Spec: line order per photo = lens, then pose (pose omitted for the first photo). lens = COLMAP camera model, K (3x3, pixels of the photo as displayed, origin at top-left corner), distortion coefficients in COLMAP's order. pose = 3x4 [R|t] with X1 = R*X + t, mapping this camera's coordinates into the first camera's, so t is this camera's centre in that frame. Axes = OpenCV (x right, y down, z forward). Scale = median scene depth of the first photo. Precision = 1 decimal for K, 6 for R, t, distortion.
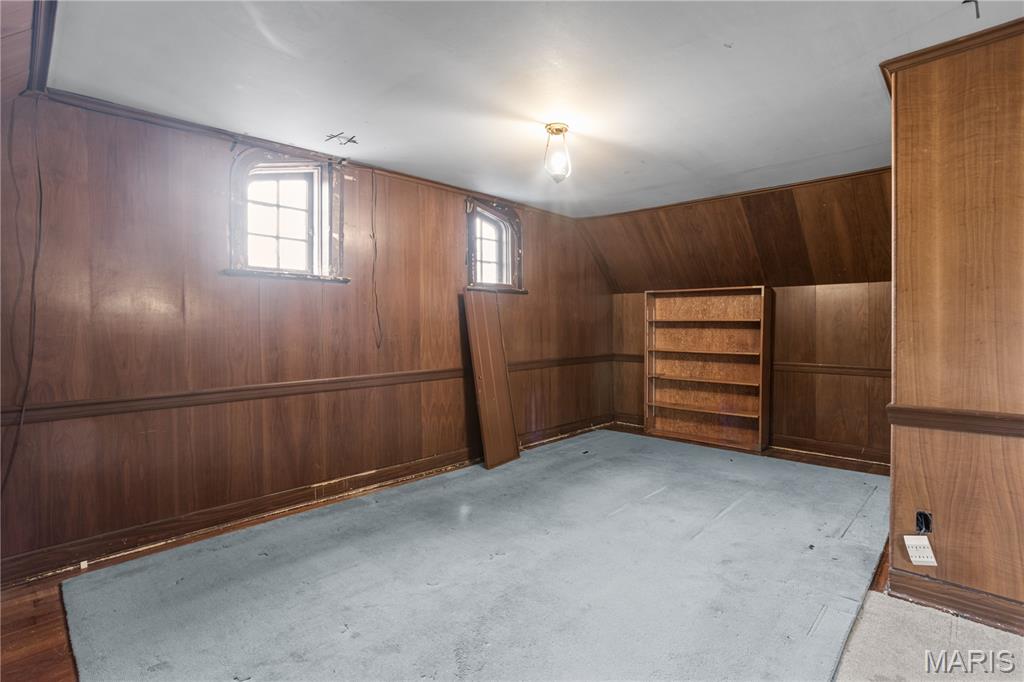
lens RADIAL K [[493.4, 0, 512.0], [0, 493.4, 333.1], [0, 0, 1]] dist [-0.001789, 0.000017]
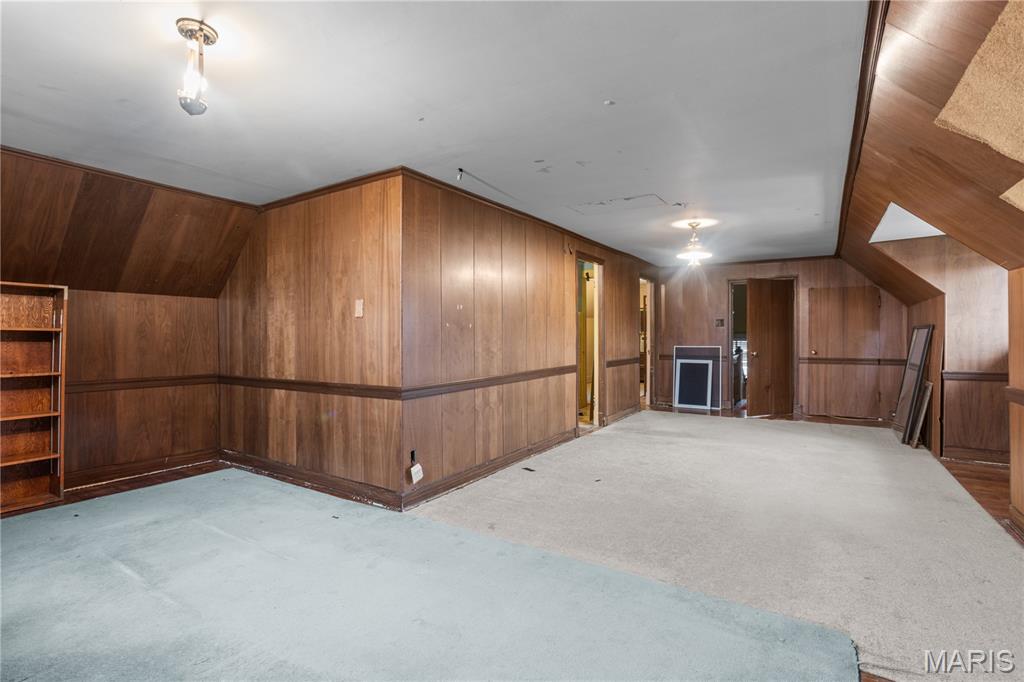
lens RADIAL K [[493.4, 0, 510.9], [0, 493.4, 339.6], [0, 0, 1]] dist [-0.001789, 0.000017]
pose [[-0.176284, -0.001530, 0.984338, -0.460678], [0.015052, 0.999878, 0.004250, -0.004558], [-0.984224, 0.015566, -0.176239, 0.529952]]
